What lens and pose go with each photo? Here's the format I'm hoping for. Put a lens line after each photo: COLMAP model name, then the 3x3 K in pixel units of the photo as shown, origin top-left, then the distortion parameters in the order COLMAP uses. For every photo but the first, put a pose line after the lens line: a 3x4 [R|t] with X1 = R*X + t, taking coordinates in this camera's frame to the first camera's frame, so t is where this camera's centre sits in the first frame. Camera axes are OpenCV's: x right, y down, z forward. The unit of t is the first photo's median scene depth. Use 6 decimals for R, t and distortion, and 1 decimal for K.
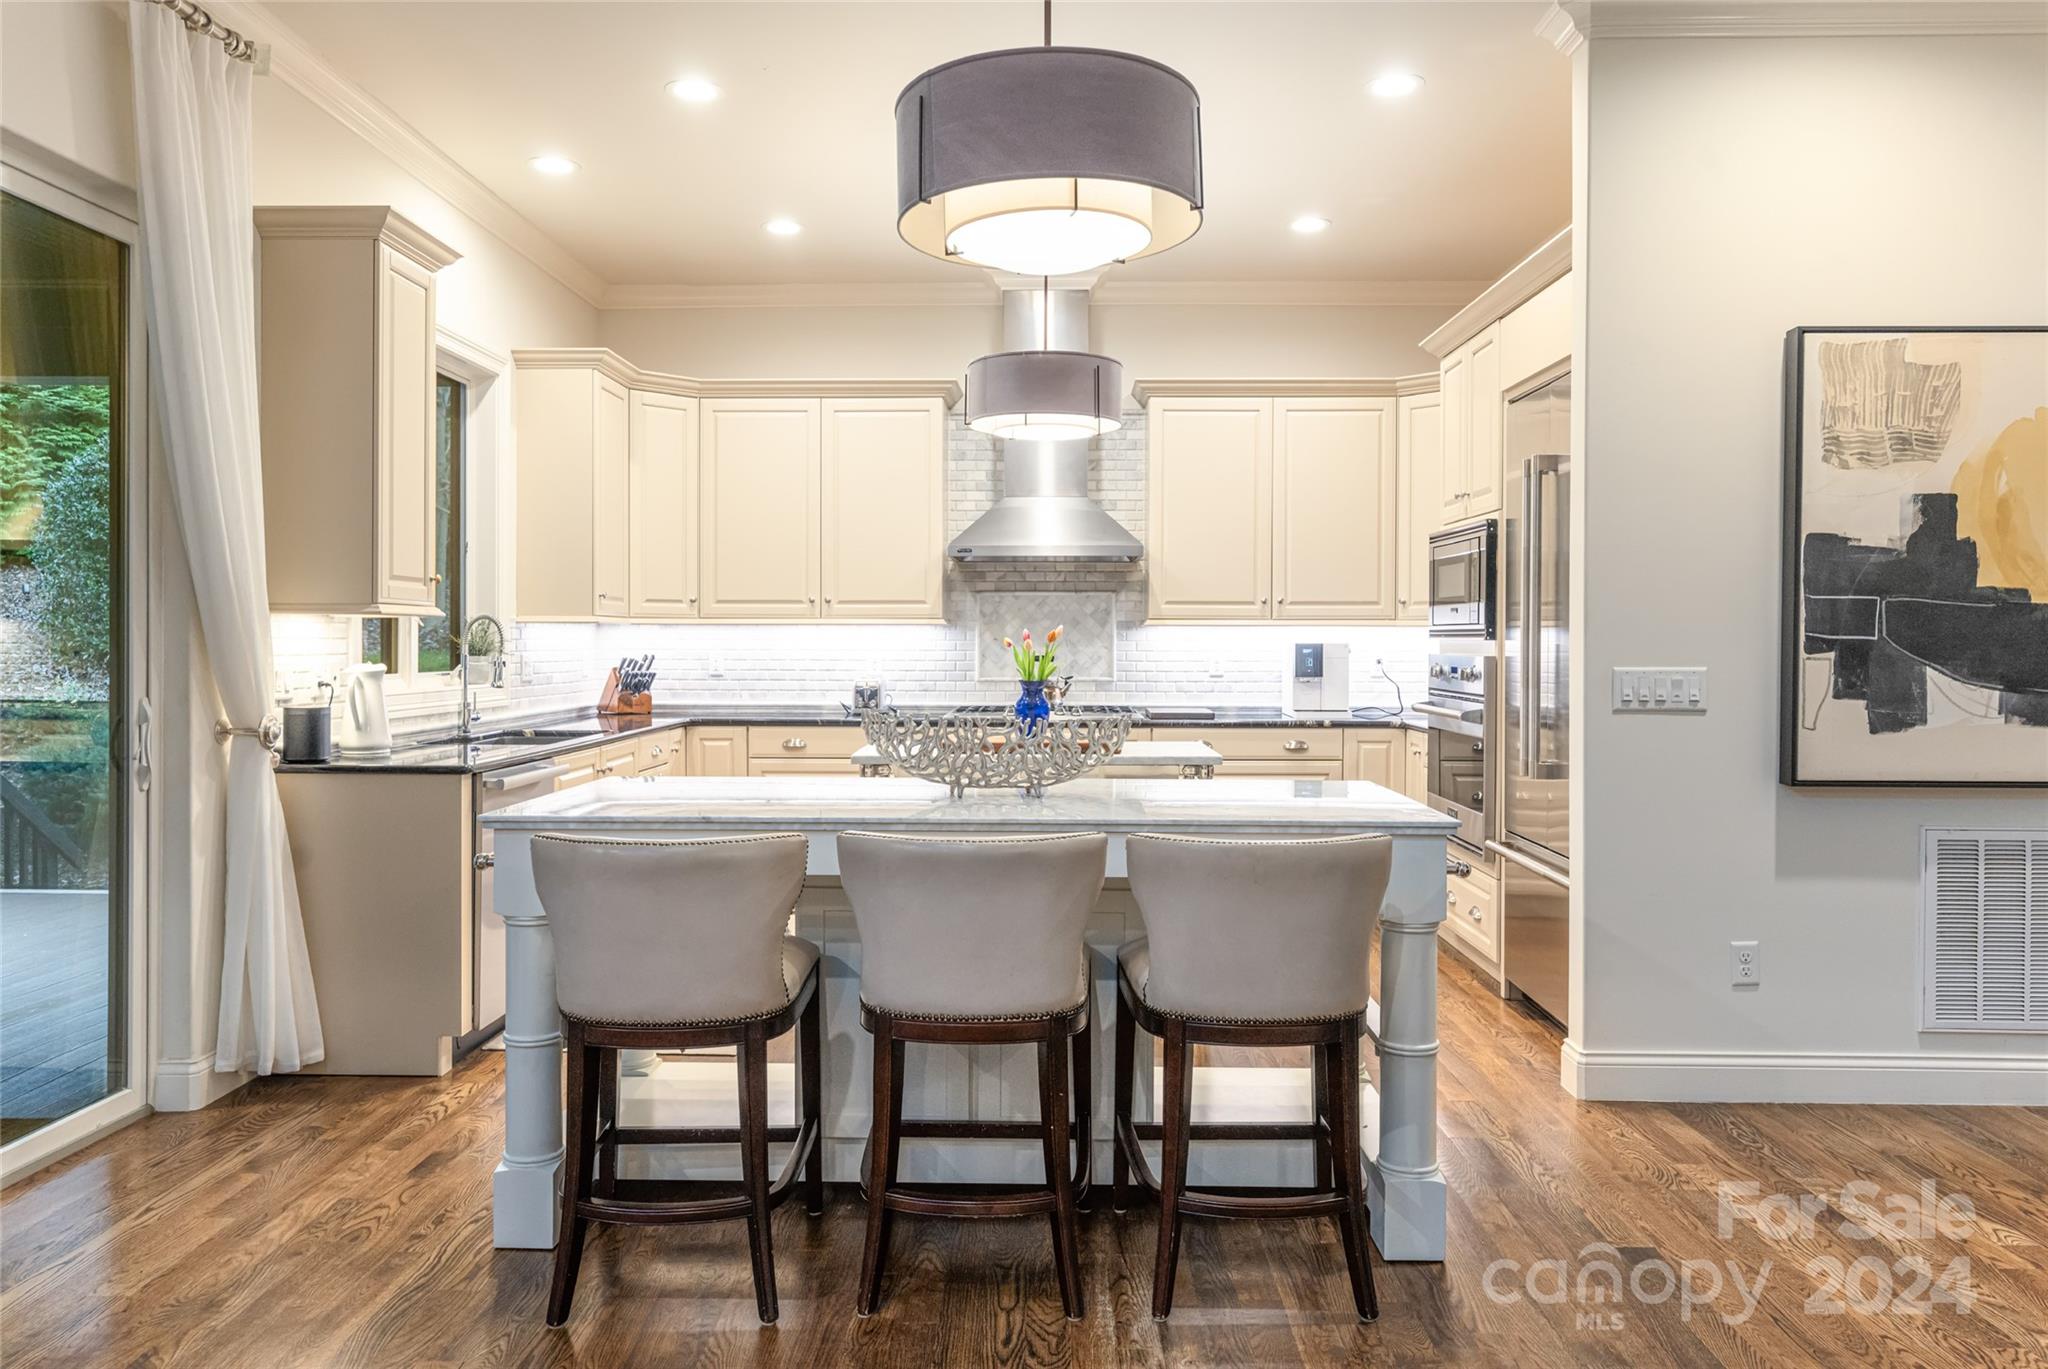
lens RADIAL K [[1453.0, 0, 1024.0], [0, 1453.0, 684.5], [0, 0, 1]] dist [0.000036, -0.000825]
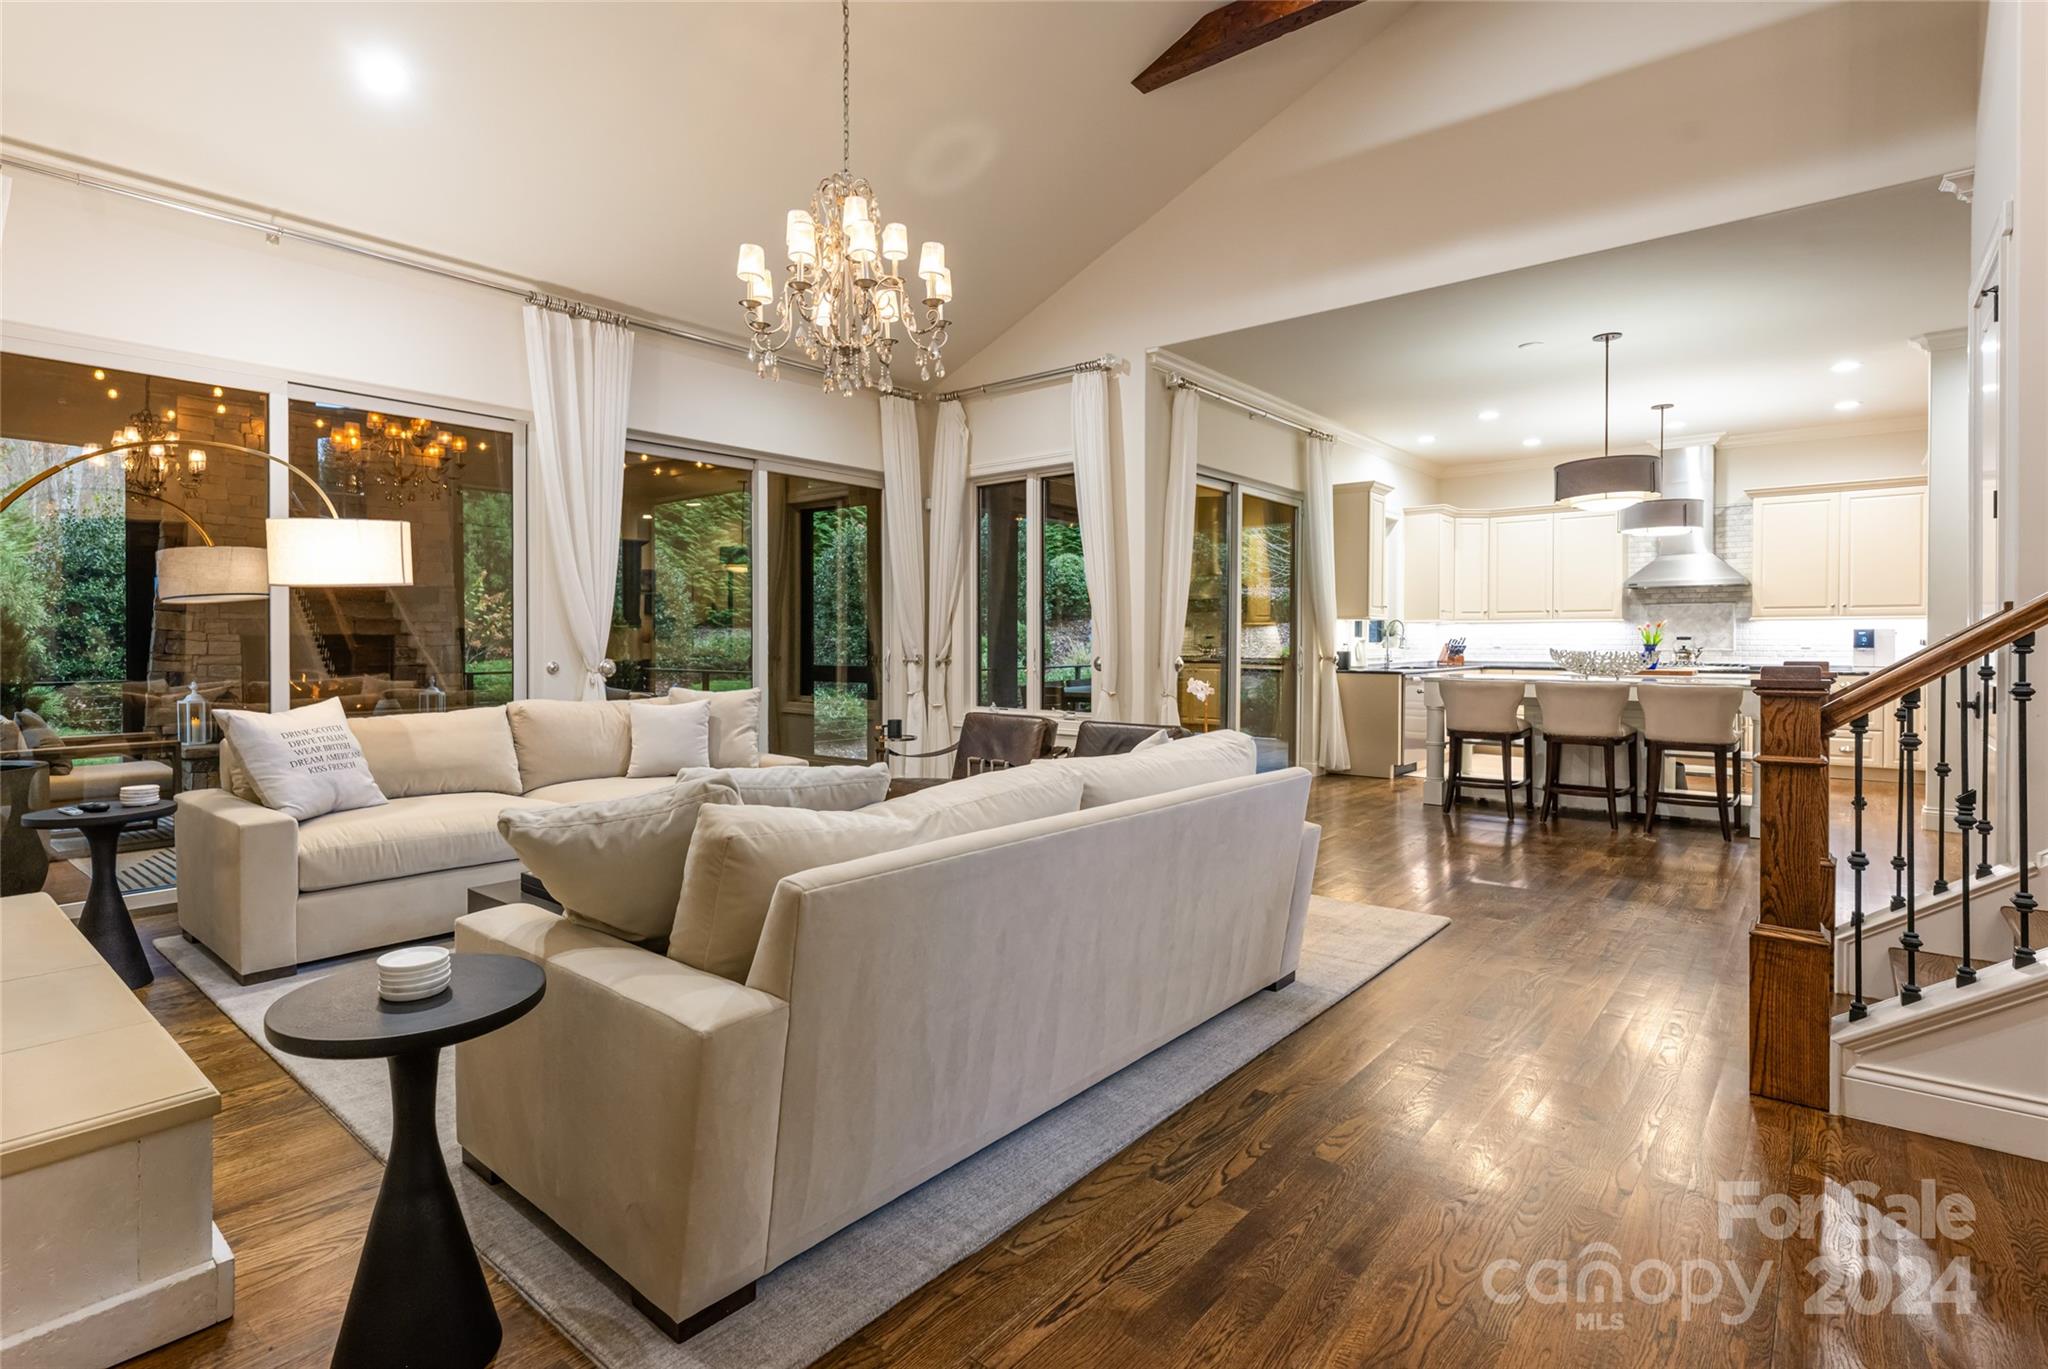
lens RADIAL K [[1016.7, 0, 968.6], [0, 1016.7, 642.6], [0, 0, 1]] dist [0.001406, 0.000016]
pose [[0.771302, -0.001014, -0.636469, 0.172338], [-0.016916, 0.999613, -0.022092, 0.041679], [0.636245, 0.027806, 0.770986, -0.793033]]
